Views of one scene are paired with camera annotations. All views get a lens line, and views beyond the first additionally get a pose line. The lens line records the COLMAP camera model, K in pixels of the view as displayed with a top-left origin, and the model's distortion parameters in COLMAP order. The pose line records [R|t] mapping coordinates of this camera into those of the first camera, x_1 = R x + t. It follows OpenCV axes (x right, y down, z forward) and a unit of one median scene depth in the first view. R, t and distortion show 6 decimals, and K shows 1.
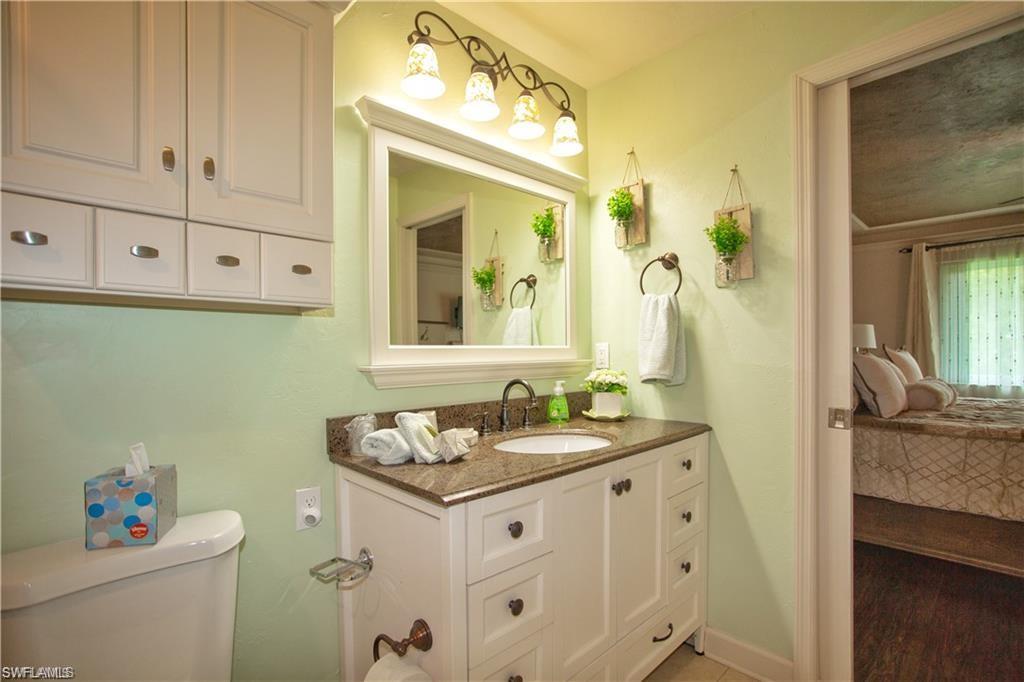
lens RADIAL K [[493.0, 0, 512.0], [0, 493.0, 341.0], [0, 0, 1]] dist [-0.000039, -0.000004]
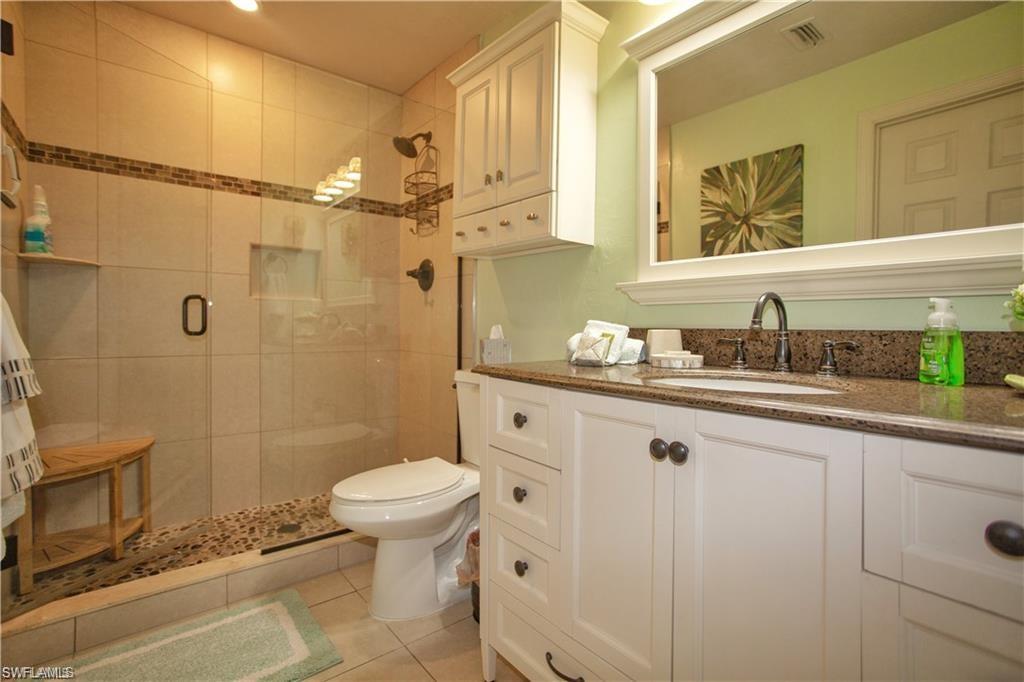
lens RADIAL K [[483.2, 0, 512.6], [0, 483.2, 323.1], [0, 0, 1]] dist [0.000201, 0.000035]
pose [[-0.094277, 0.006587, -0.995524, 0.774369], [0.006809, 0.999959, 0.005971, 0.123014], [0.995523, -0.006216, -0.094318, 0.802837]]
